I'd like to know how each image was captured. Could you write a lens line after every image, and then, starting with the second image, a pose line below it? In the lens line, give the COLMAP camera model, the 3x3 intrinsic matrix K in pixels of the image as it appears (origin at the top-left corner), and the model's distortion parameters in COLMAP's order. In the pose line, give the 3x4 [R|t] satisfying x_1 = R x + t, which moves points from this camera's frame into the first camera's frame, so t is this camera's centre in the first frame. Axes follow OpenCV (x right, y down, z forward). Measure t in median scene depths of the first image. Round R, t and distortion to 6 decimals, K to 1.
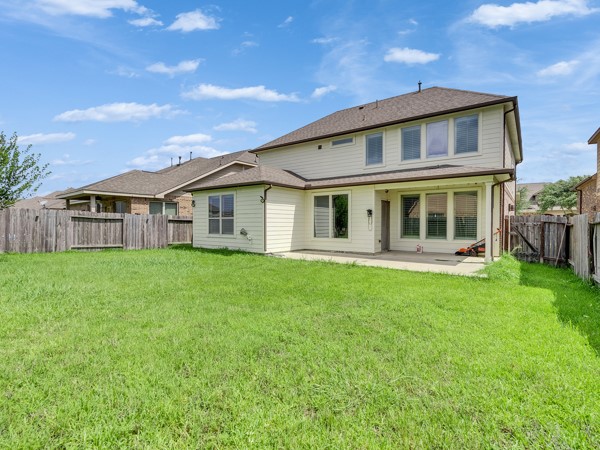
lens RADIAL K [[305.7, 0, 298.3], [0, 305.7, 224.6], [0, 0, 1]] dist [-0.004235, 0.004858]
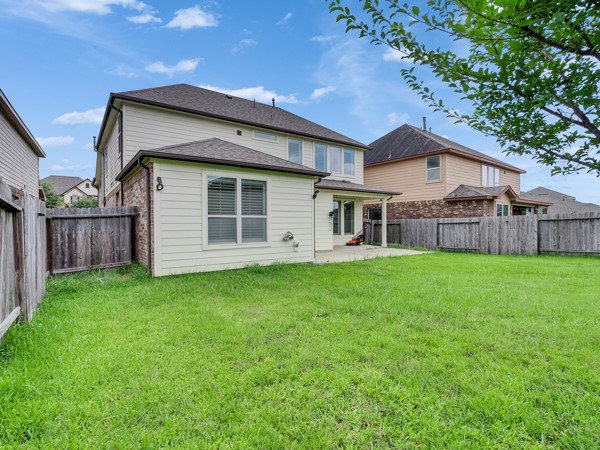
lens RADIAL K [[305.7, 0, 297.9], [0, 305.7, 224.2], [0, 0, 1]] dist [-0.004235, 0.004858]
pose [[0.288575, -0.005828, 0.957440, -0.827447], [0.009862, 0.999947, 0.003114, -0.006180], [-0.957407, 0.008544, 0.288617, 0.742697]]
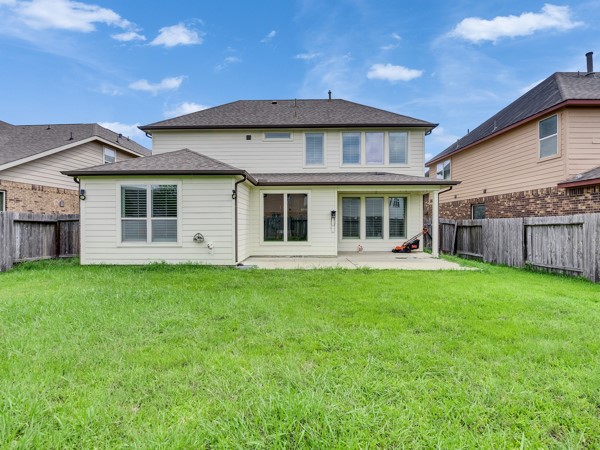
lens RADIAL K [[305.7, 0, 297.0], [0, 305.7, 225.5], [0, 0, 1]] dist [-0.004235, 0.004858]
pose [[0.806869, -0.005605, 0.590704, -0.404353], [0.006821, 0.999977, 0.000172, -0.003224], [-0.590692, 0.003891, 0.806888, 0.269177]]
